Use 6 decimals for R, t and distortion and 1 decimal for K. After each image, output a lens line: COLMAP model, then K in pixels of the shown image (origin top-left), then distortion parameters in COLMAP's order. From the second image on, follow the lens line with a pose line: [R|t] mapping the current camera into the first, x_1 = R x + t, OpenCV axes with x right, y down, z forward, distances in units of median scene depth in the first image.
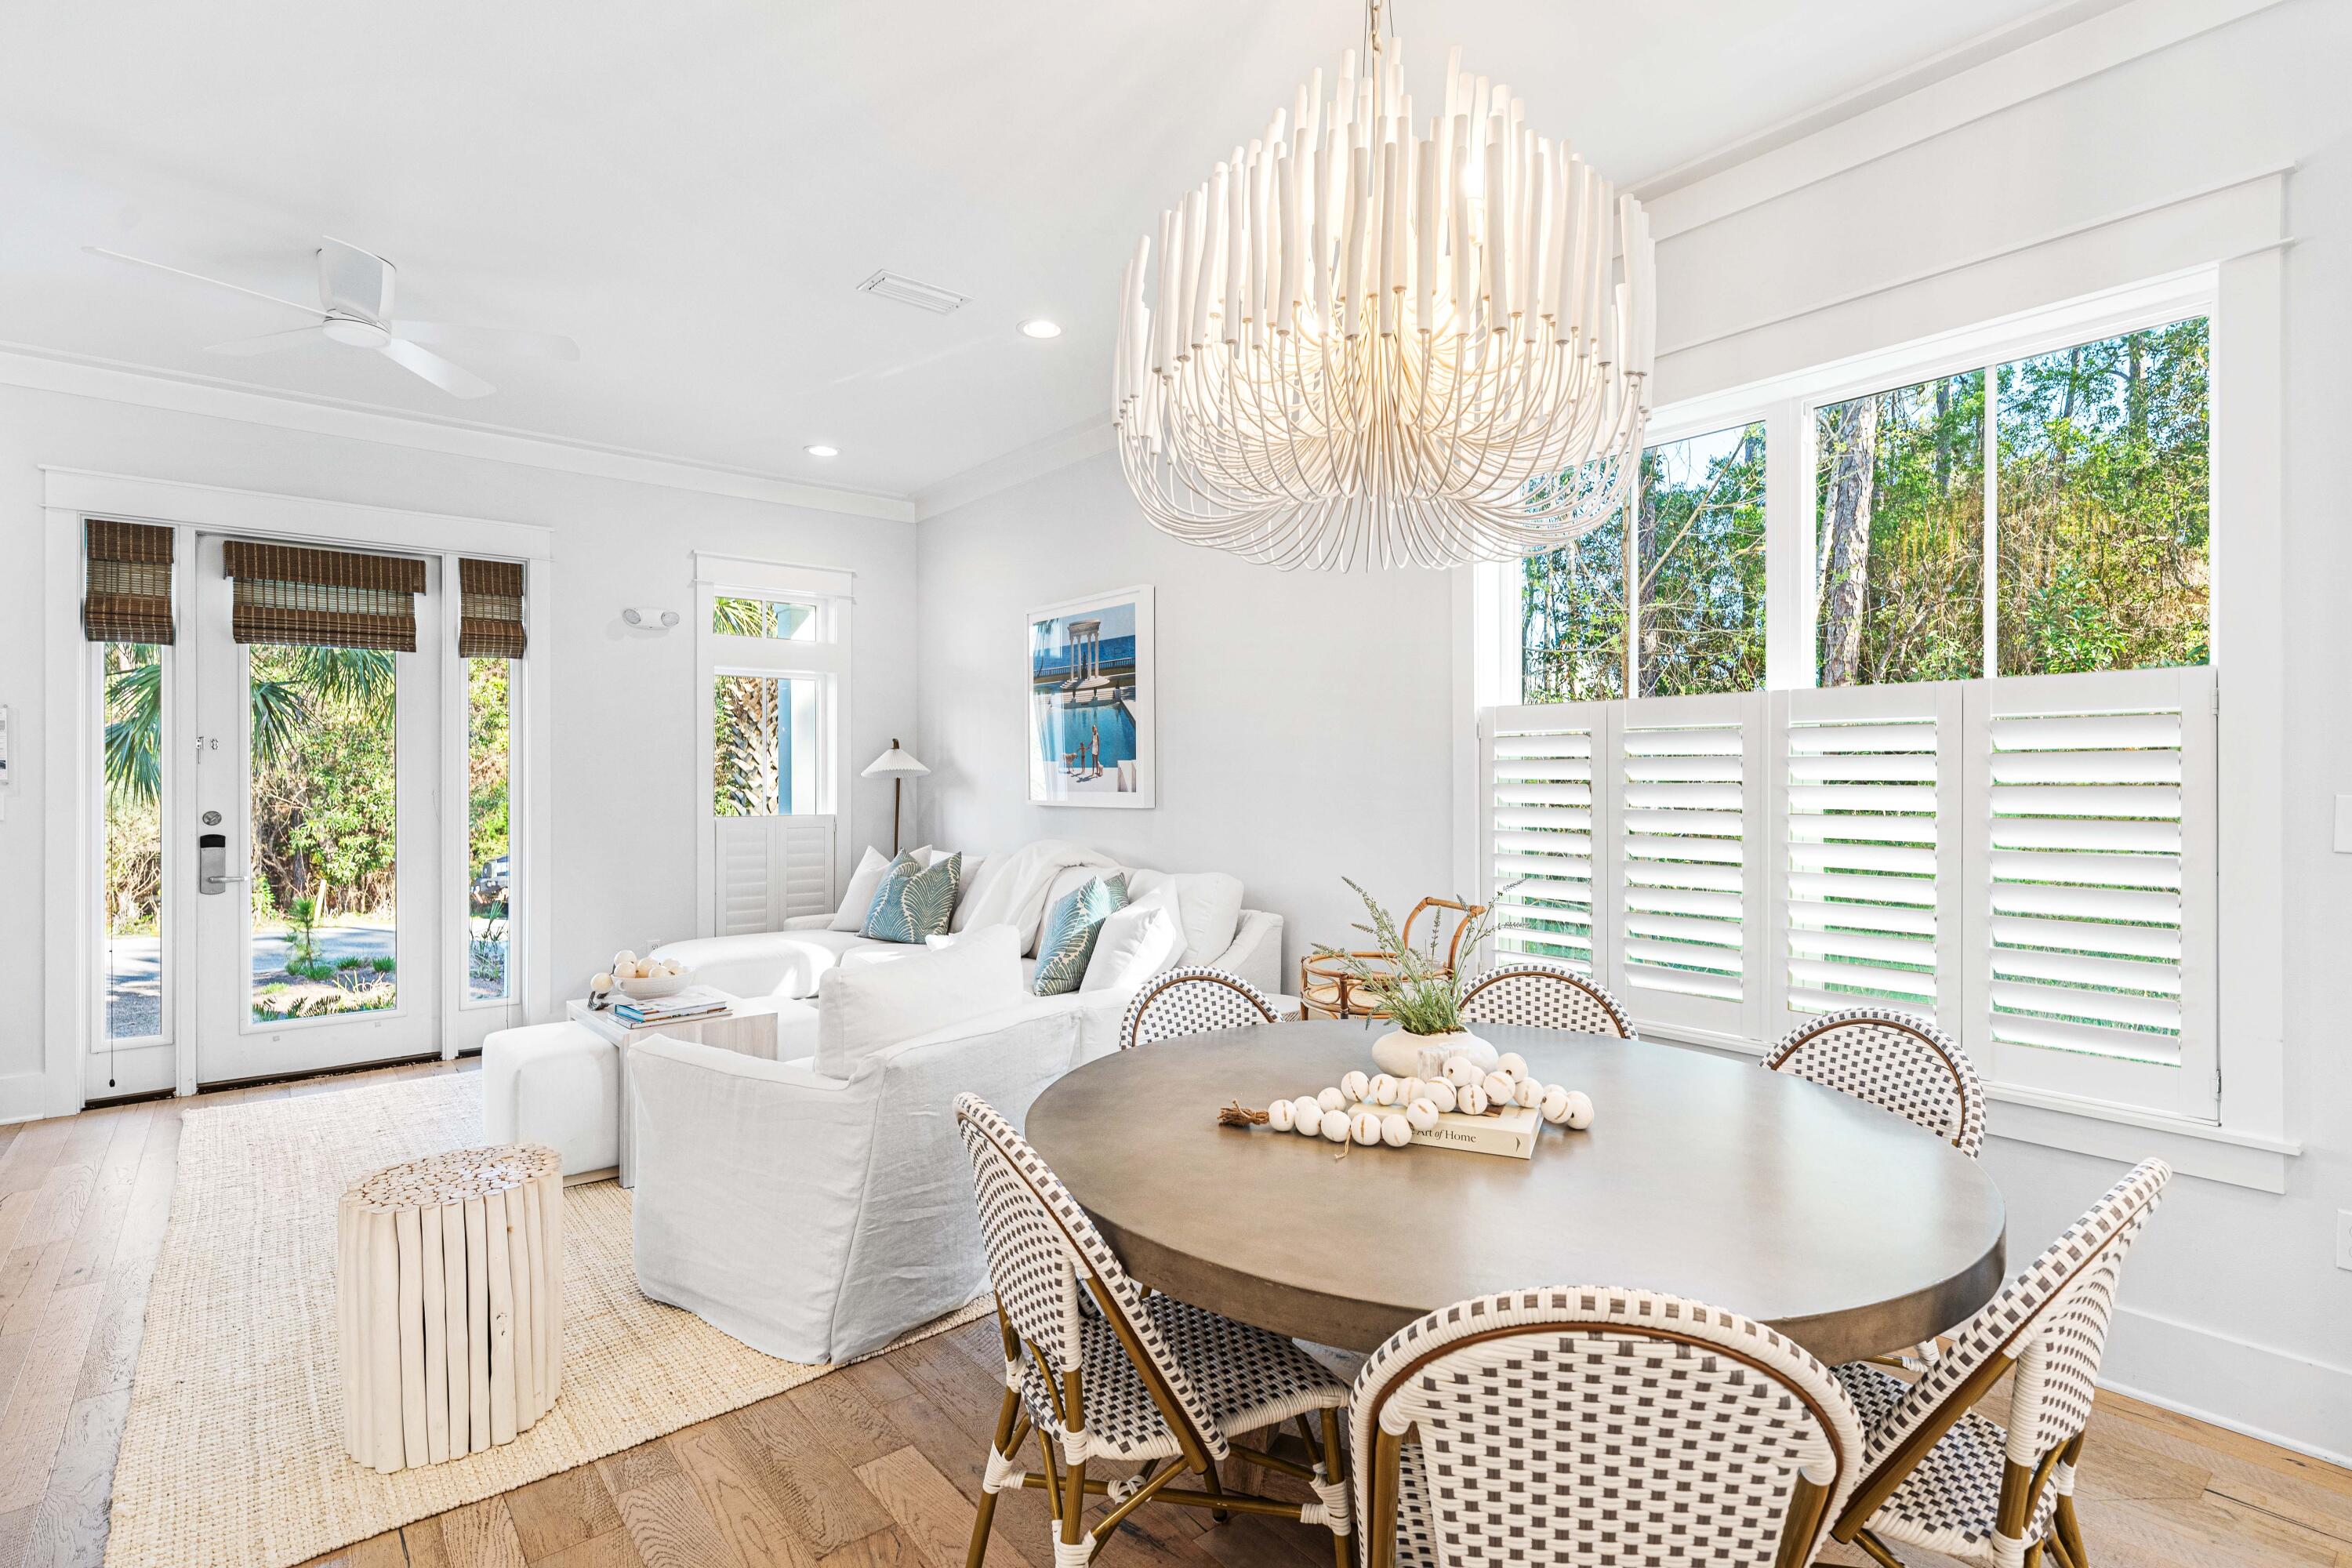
lens RADIAL K [[1120.3, 0, 1174.7], [0, 1120.3, 776.9], [0, 0, 1]] dist [0.001417, -0.000479]
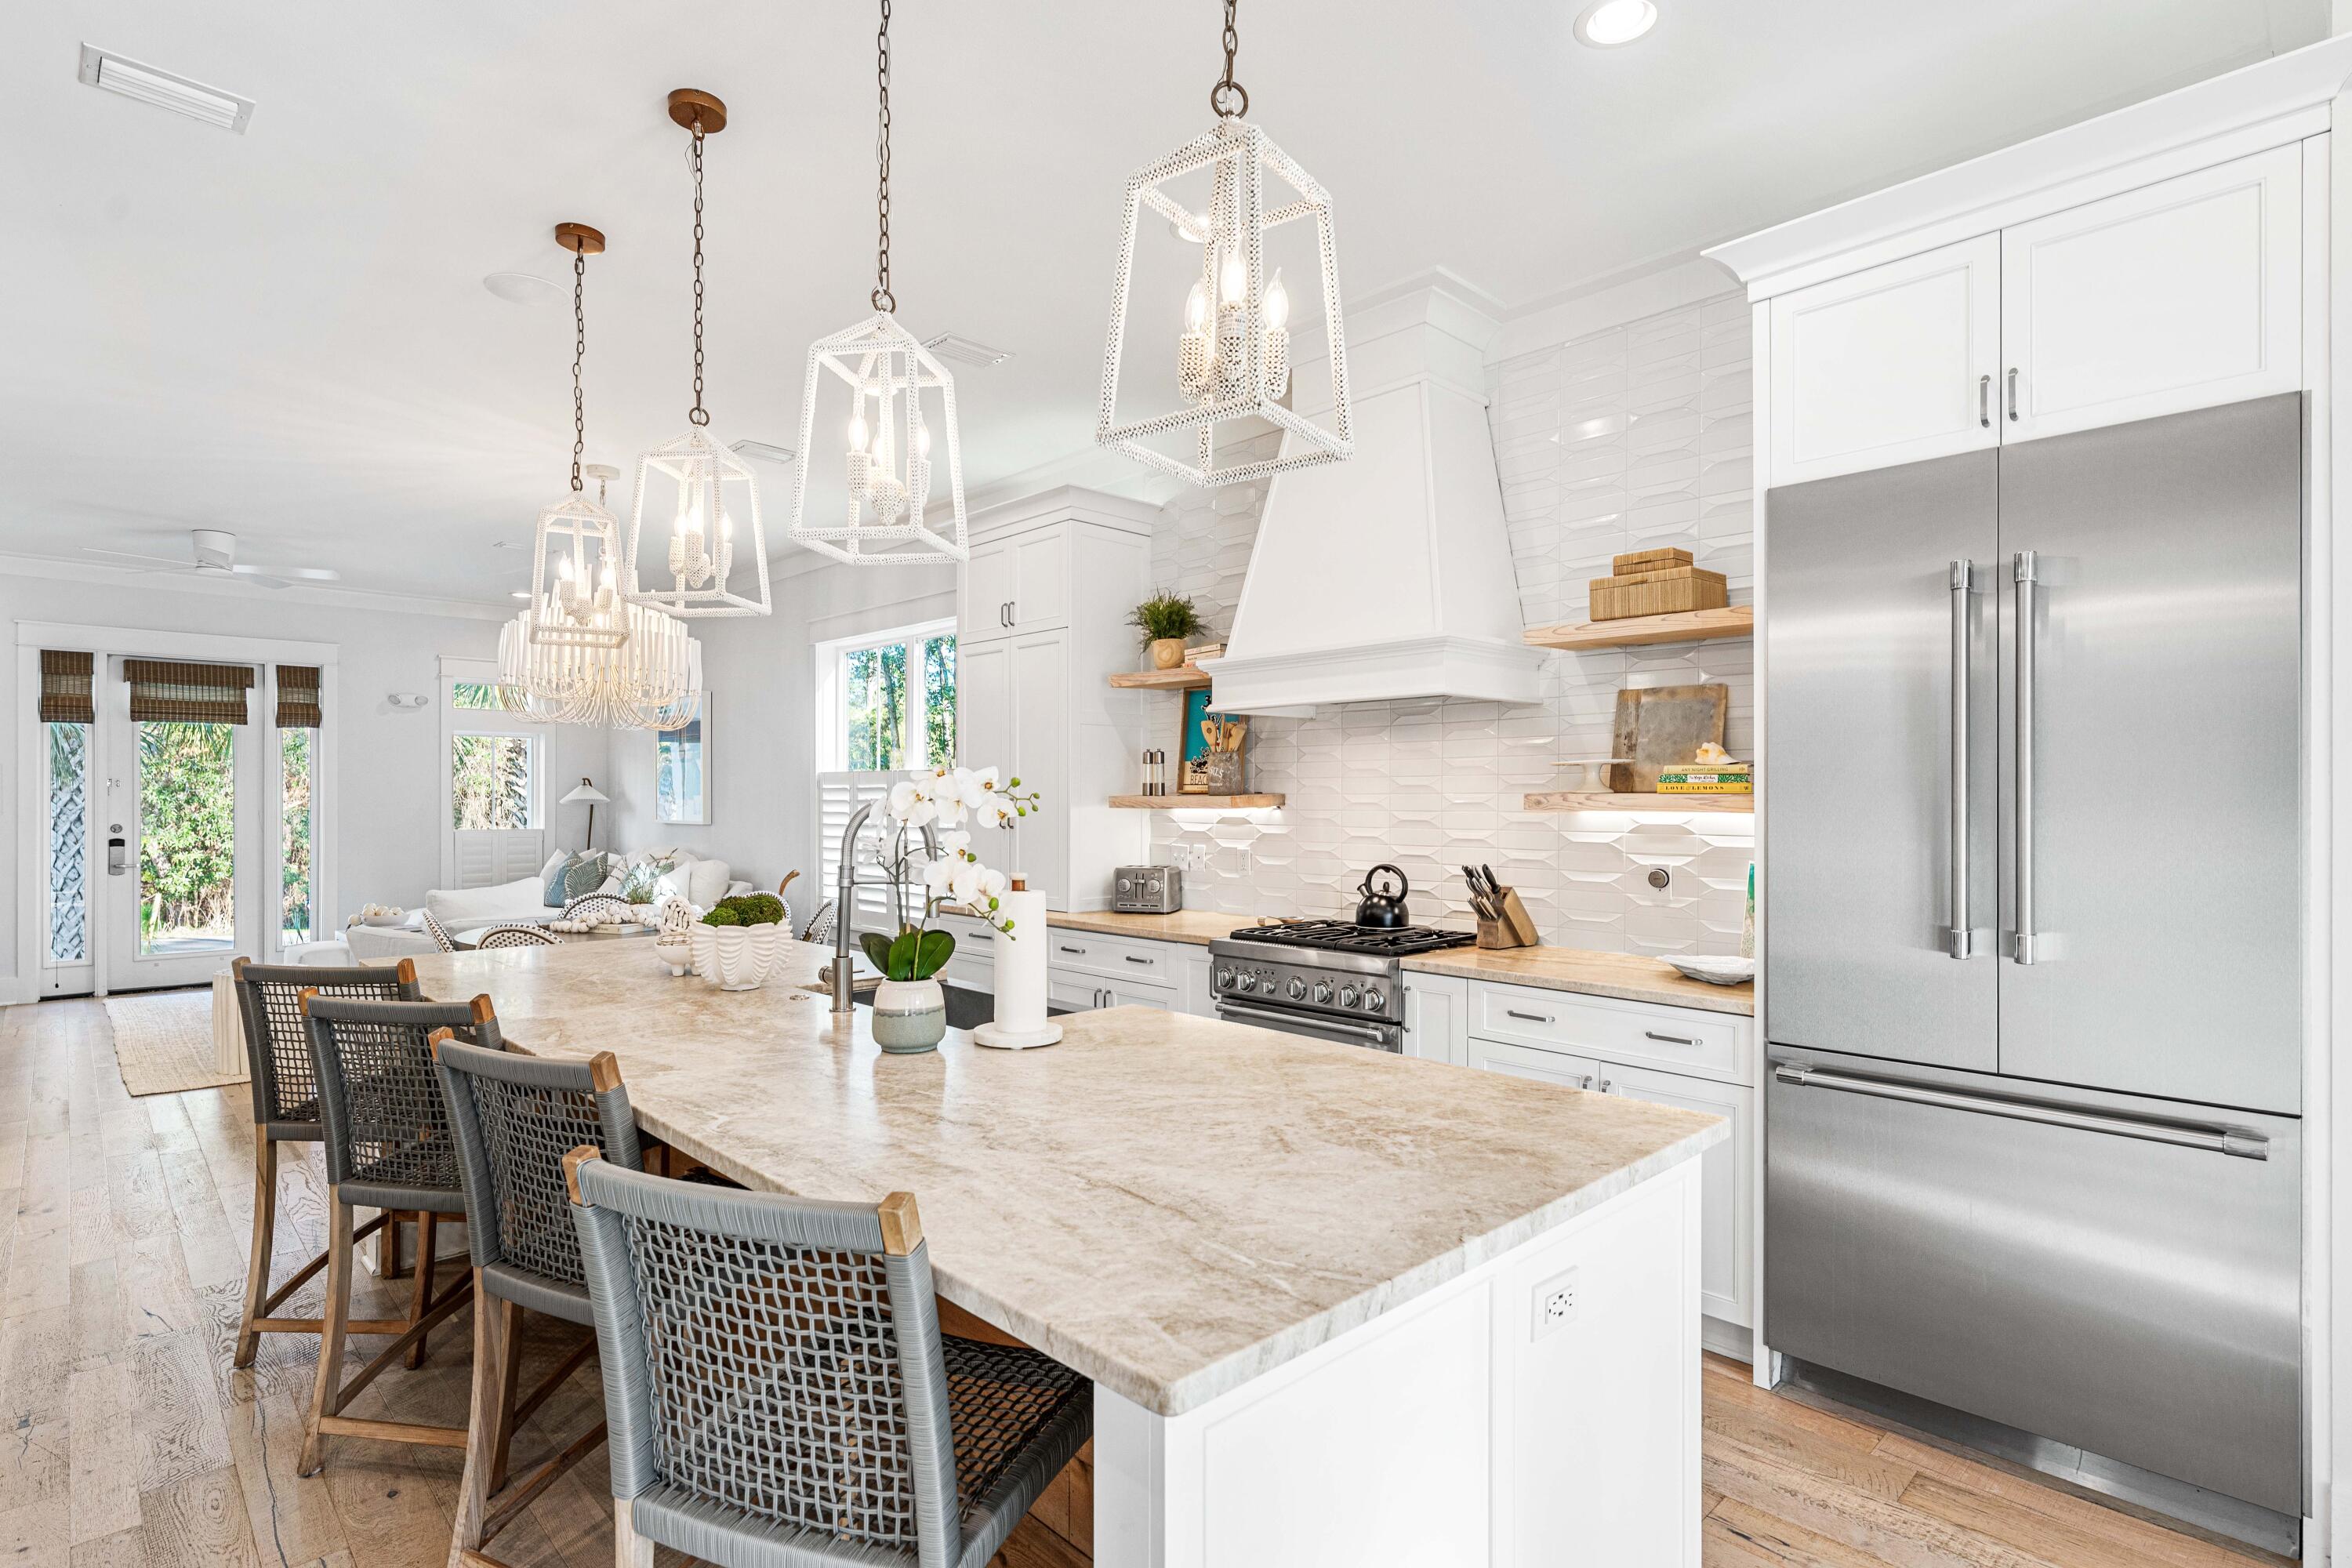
lens RADIAL K [[1175.9, 0, 1164.1], [0, 1175.9, 802.6], [0, 0, 1]] dist [0.001459, -0.000189]
pose [[0.997896, 0.005048, 0.064633, 0.519404], [-0.005316, 0.999978, 0.003971, -0.014902], [-0.064611, -0.004306, 0.997901, -0.759091]]
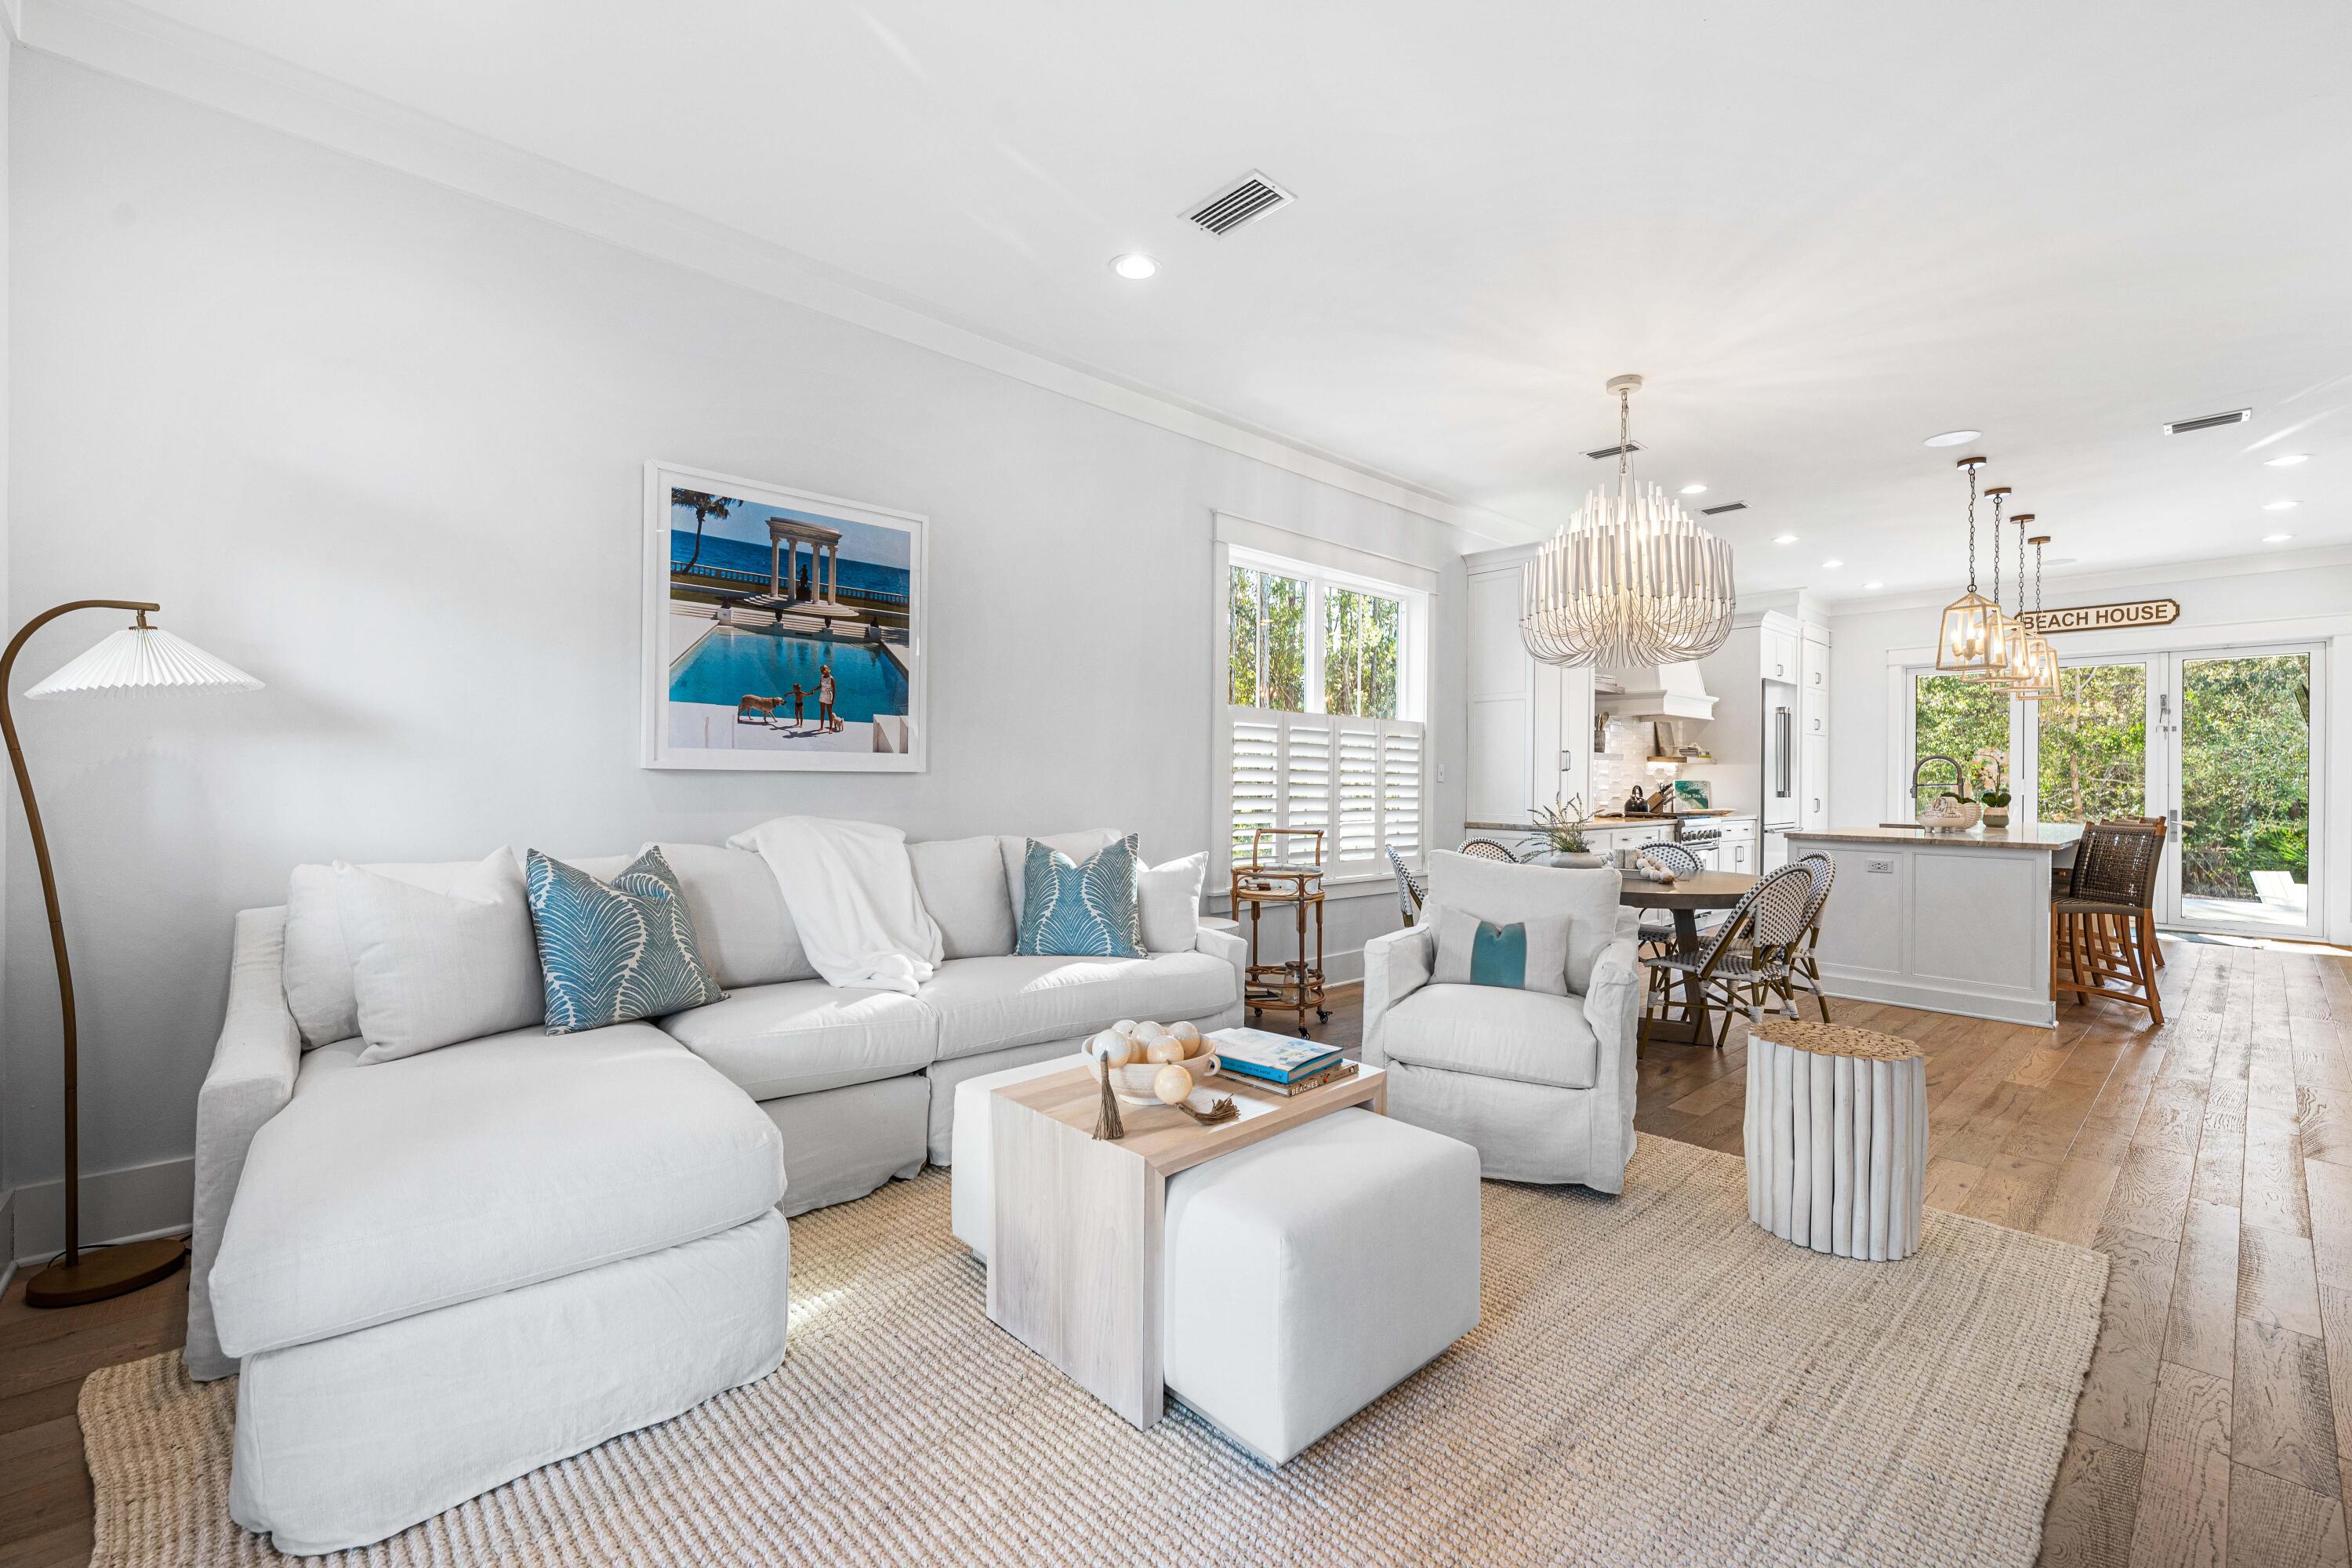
lens RADIAL K [[976.3, 0, 1176.0], [0, 976.3, 775.9], [0, 0, 1]] dist [-0.000603, 0.000381]
pose [[-0.046436, 0.005308, 0.998907, -0.764535], [-0.011590, 0.999916, -0.005852, 0.031627], [-0.998854, -0.011849, -0.046370, 0.801773]]
